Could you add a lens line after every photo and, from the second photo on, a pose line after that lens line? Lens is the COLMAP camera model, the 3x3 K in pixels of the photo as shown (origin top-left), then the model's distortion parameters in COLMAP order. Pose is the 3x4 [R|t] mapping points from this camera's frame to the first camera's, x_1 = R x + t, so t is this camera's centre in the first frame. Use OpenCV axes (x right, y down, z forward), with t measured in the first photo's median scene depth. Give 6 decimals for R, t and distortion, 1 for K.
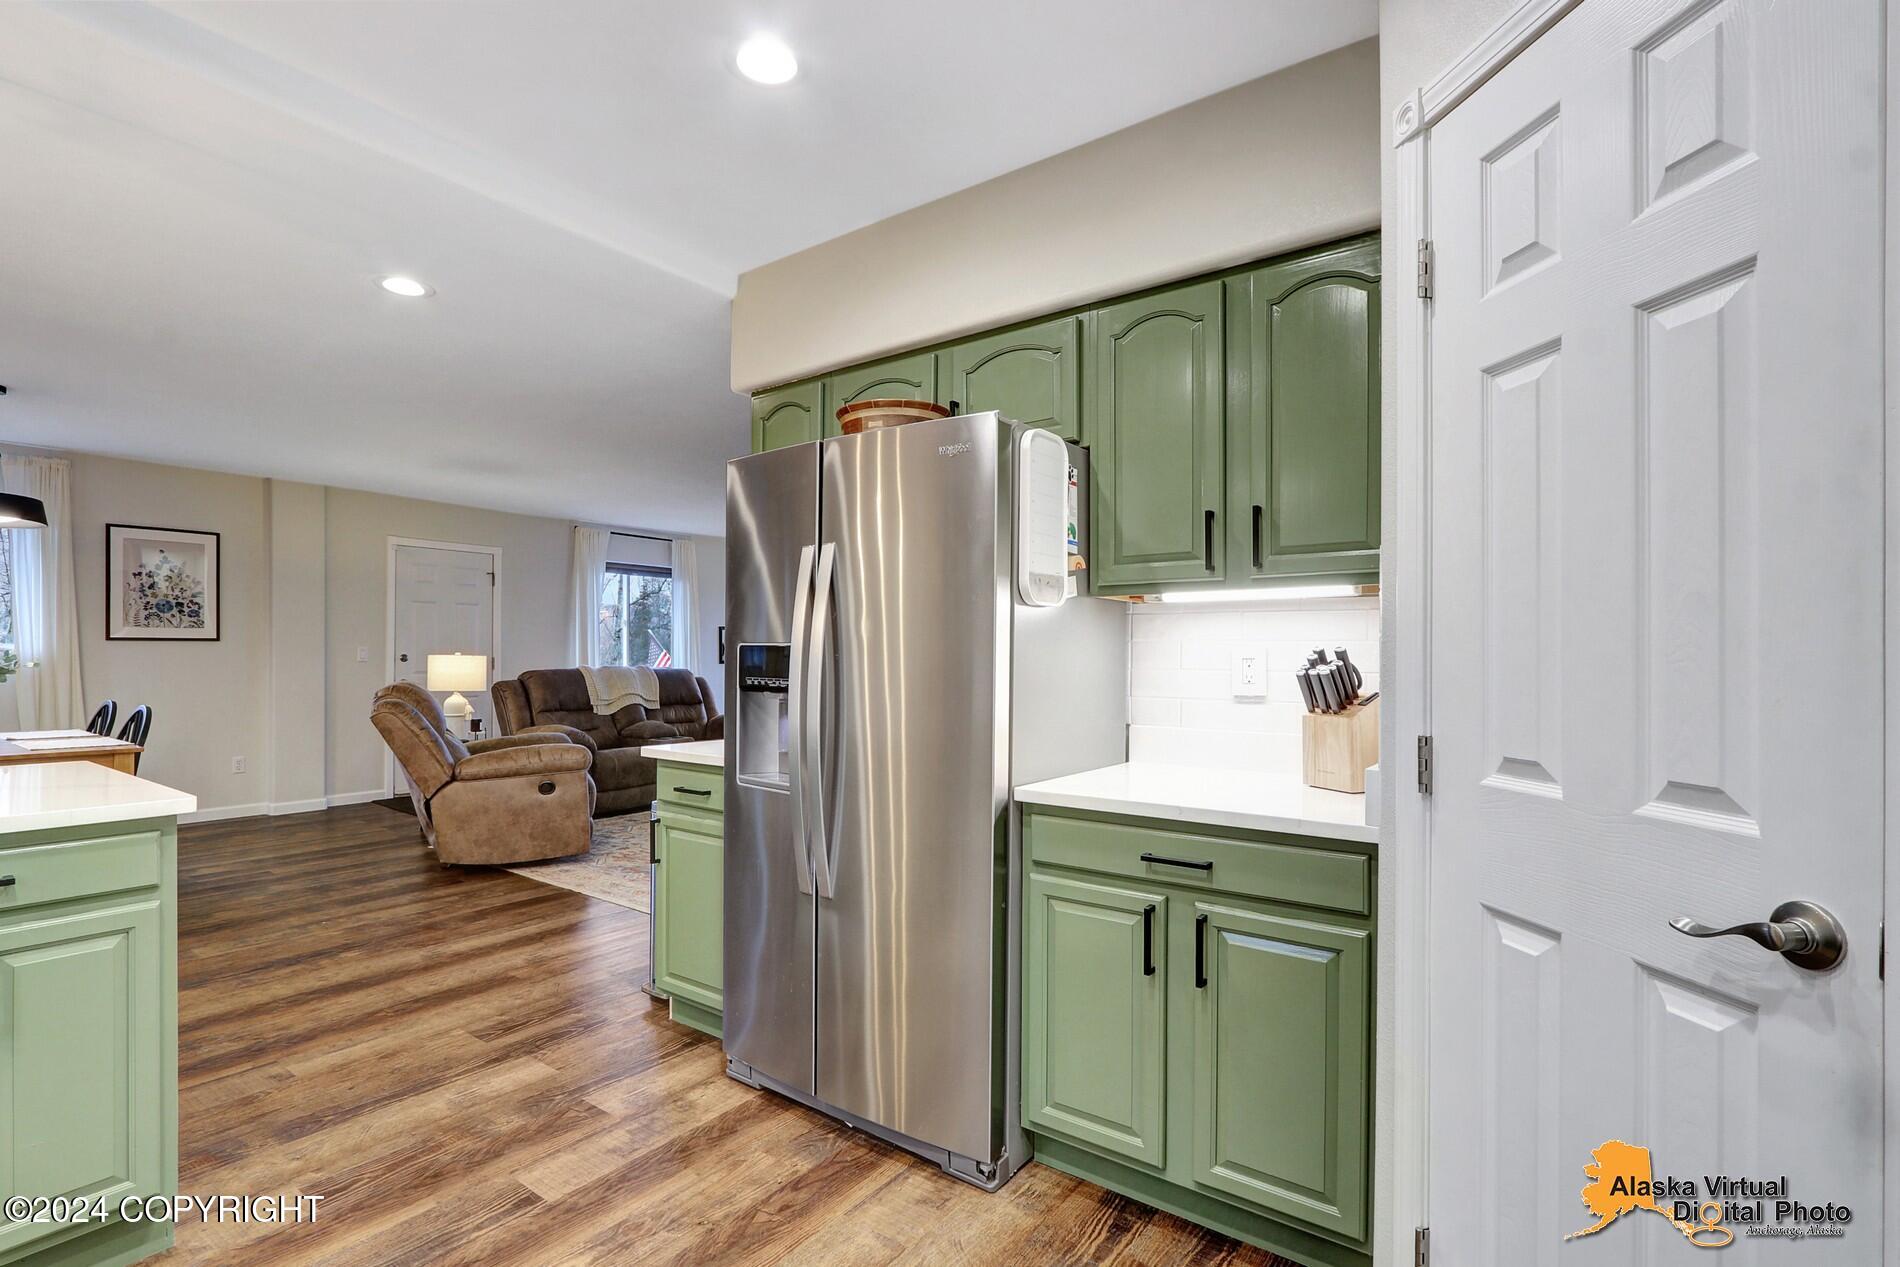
lens RADIAL K [[900.2, 0, 950.0], [0, 900.2, 633.5], [0, 0, 1]] dist [-0.002444, -0.000268]
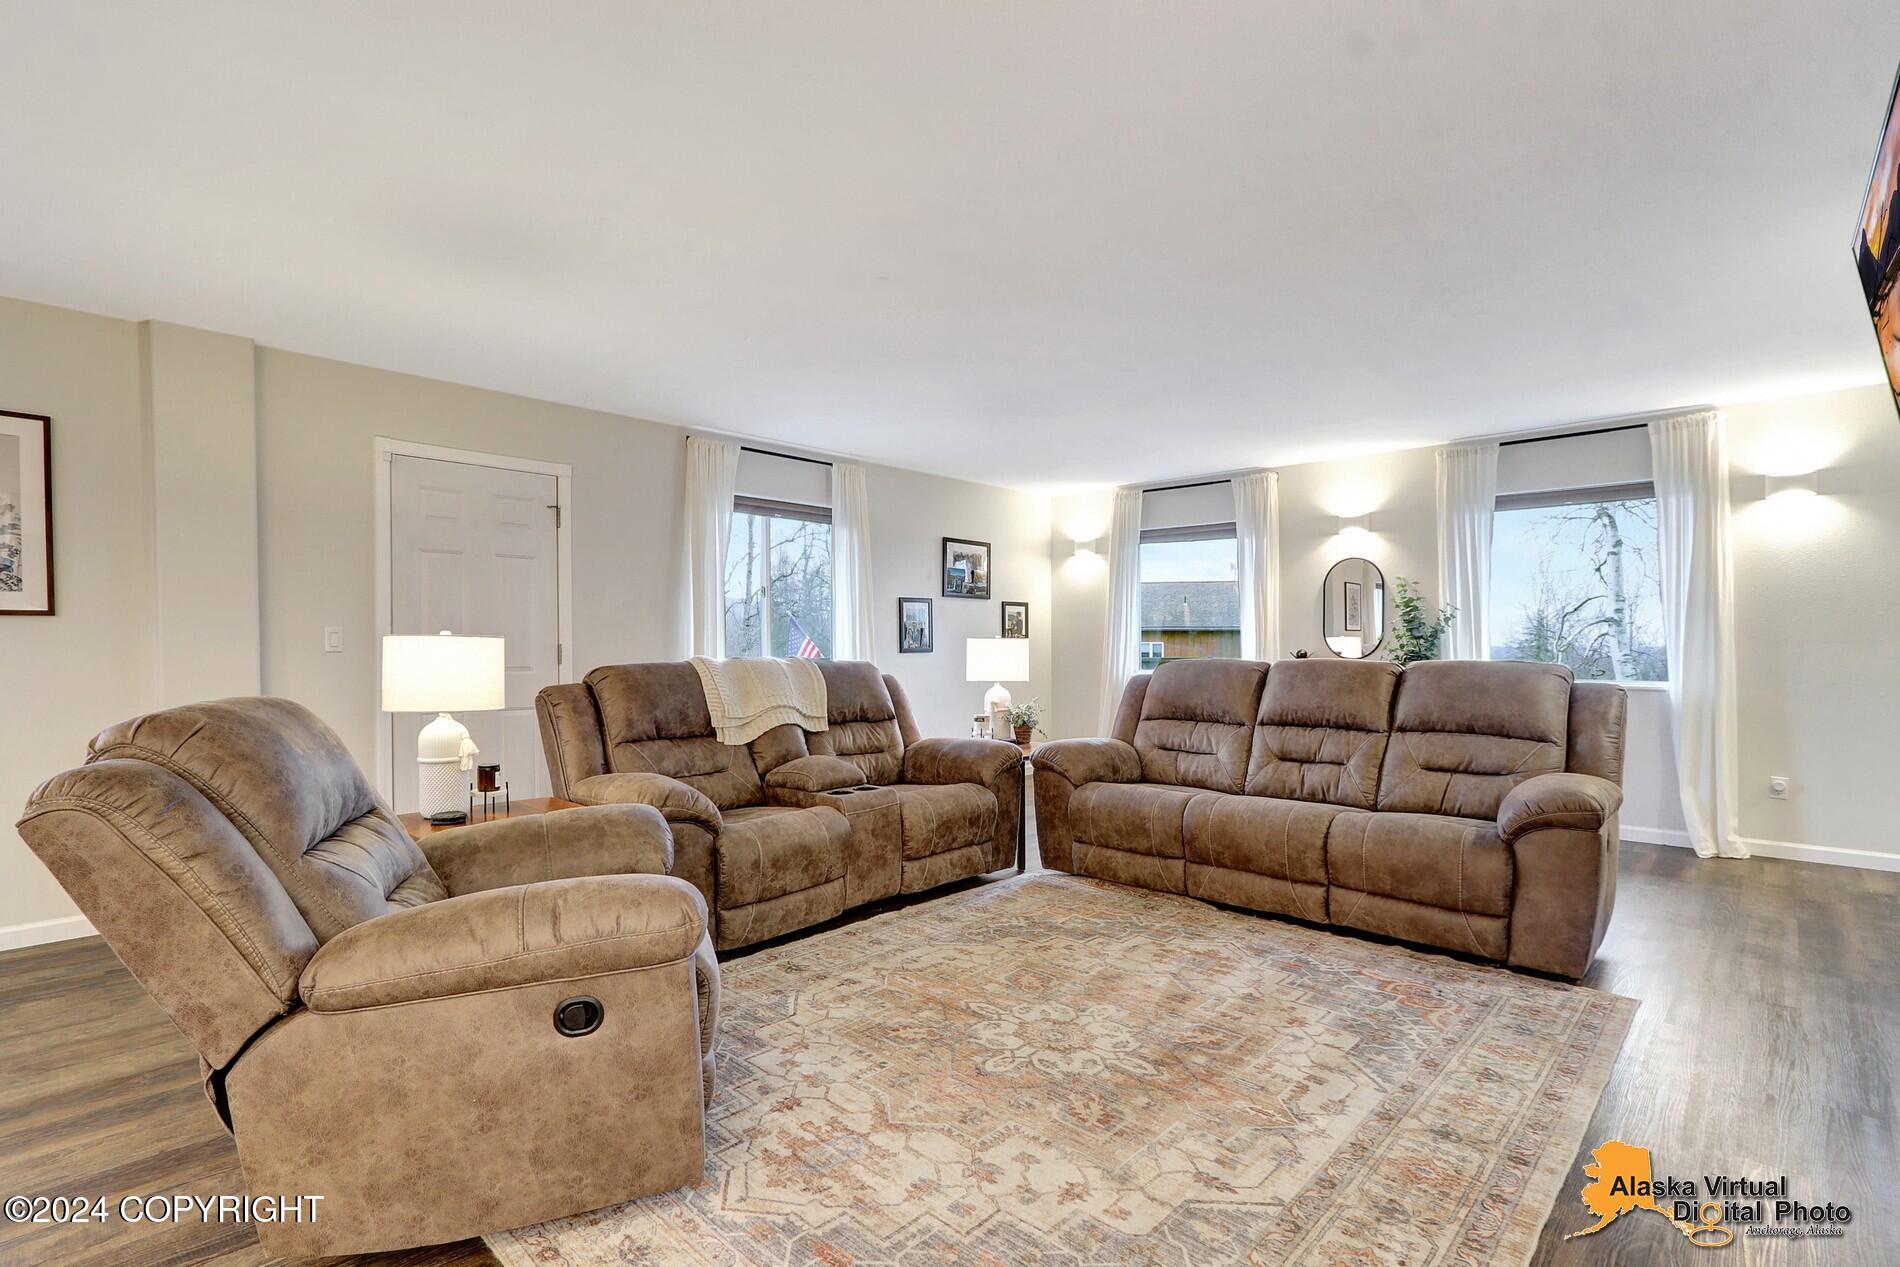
lens RADIAL K [[900.2, 0, 950.0], [0, 900.2, 633.5], [0, 0, 1]] dist [-0.002444, -0.000268]
pose [[0.991476, -0.010392, -0.129873, -0.188802], [0.011684, 0.999890, 0.009187, 0.018717], [0.129764, -0.010626, 0.991488, 0.489096]]
